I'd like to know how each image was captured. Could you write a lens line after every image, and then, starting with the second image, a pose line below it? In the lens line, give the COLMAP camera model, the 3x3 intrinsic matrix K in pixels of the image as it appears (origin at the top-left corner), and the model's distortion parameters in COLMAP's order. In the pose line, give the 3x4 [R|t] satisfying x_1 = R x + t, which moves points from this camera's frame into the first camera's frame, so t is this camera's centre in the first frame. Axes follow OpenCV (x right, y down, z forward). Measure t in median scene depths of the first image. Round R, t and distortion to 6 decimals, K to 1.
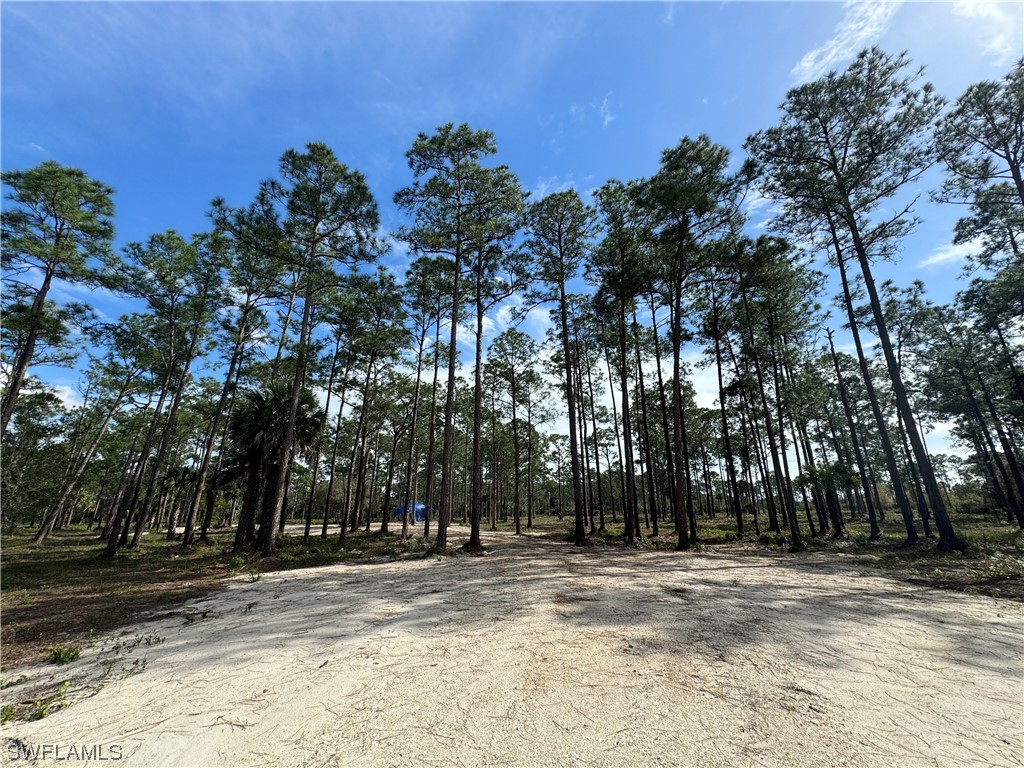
lens RADIAL K [[409.9, 0, 512.0], [0, 409.9, 384.0], [0, 0, 1]] dist [0.000492, 0.000112]
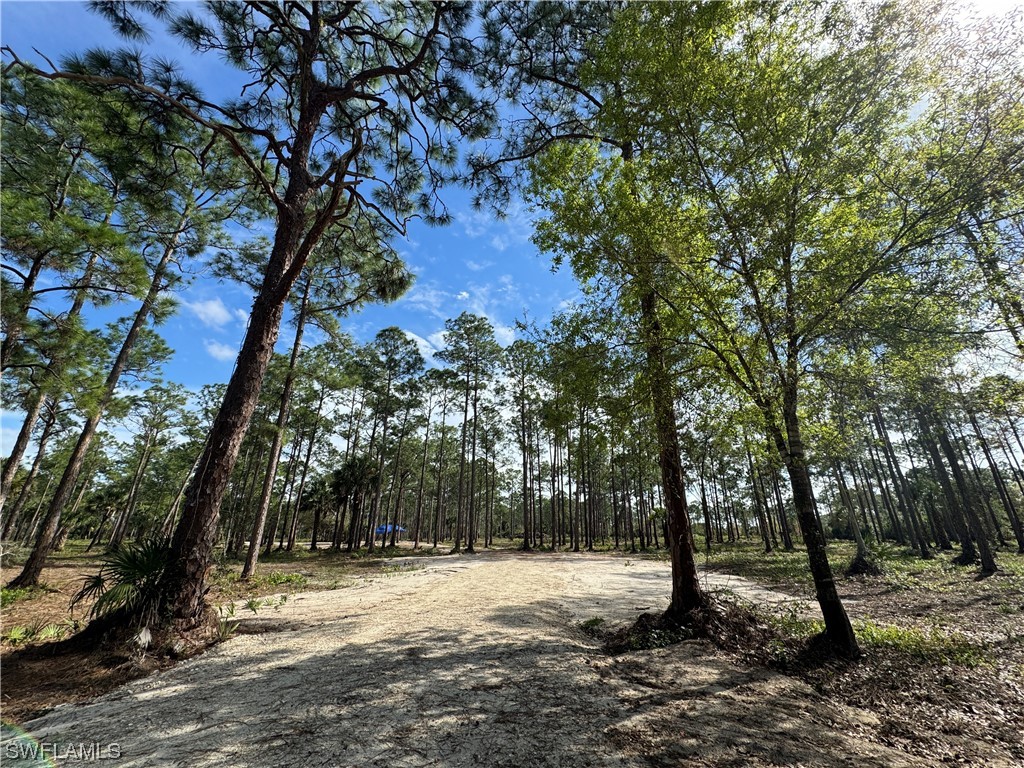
lens RADIAL K [[409.9, 0, 512.0], [0, 409.9, 384.0], [0, 0, 1]] dist [0.000492, 0.000112]
pose [[0.992548, 0.054229, 0.109118, -0.055805], [-0.048727, 0.997433, -0.052474, -0.102410], [-0.111684, 0.046766, 0.992643, -0.343759]]
